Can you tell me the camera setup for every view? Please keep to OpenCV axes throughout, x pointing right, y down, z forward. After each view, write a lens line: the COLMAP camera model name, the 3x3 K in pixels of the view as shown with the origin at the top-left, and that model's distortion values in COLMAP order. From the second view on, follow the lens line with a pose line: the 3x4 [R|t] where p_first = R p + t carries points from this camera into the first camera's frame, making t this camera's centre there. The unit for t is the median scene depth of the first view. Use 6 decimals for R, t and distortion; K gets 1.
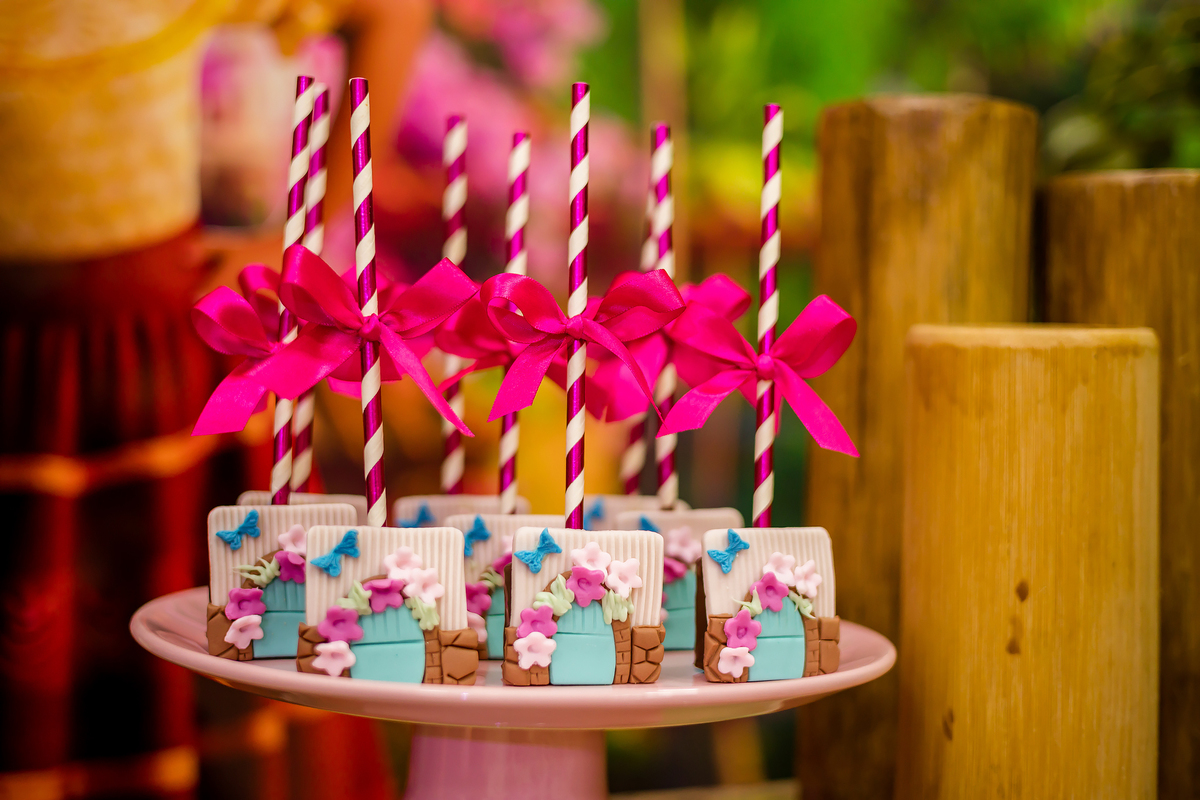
lens RADIAL K [[1723.4, 0, 600.0], [0, 1723.4, 400.0], [0, 0, 1]] dist [-0.034682, -0.068267]
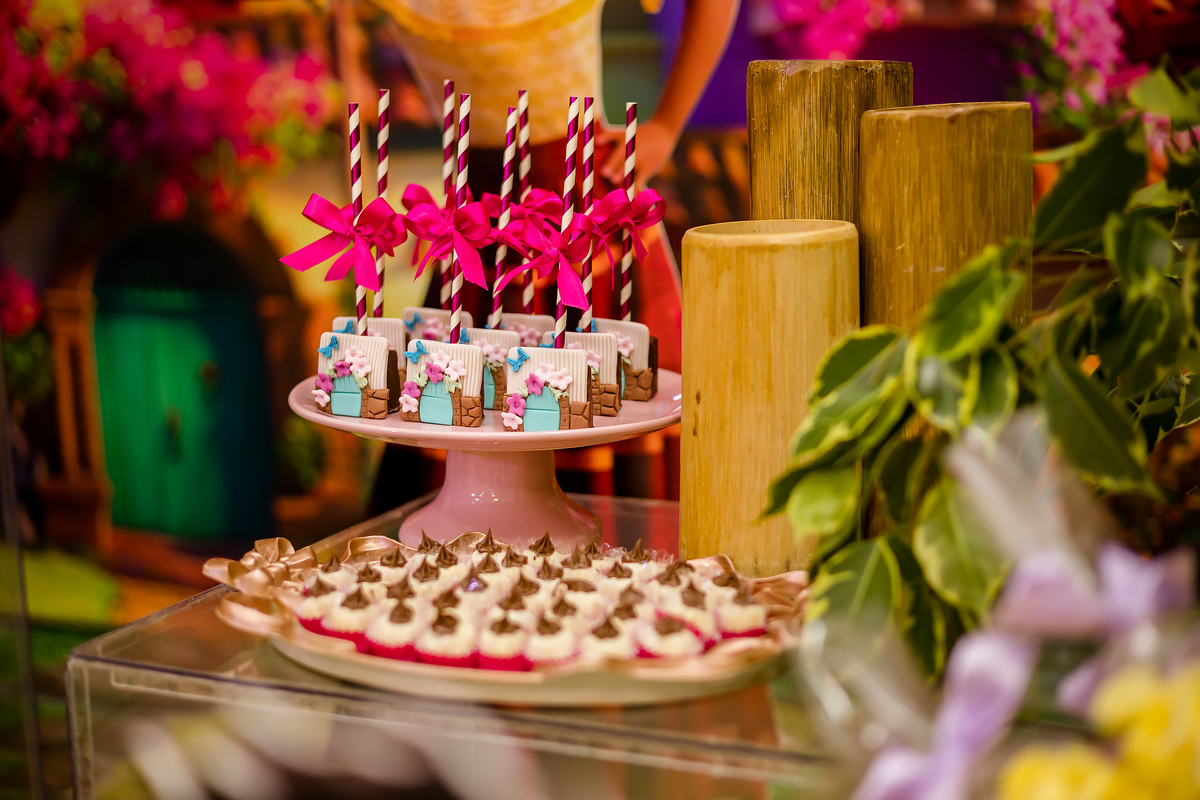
lens RADIAL K [[1672.8, 0, 600.0], [0, 1672.8, 400.0], [0, 0, 1]] dist [0.045799, -0.208394]
pose [[0.741181, 0.090182, -0.665221, 1.221943], [0.011575, 0.989072, 0.146982, -0.118261], [0.671206, -0.116640, 0.732037, -0.209883]]
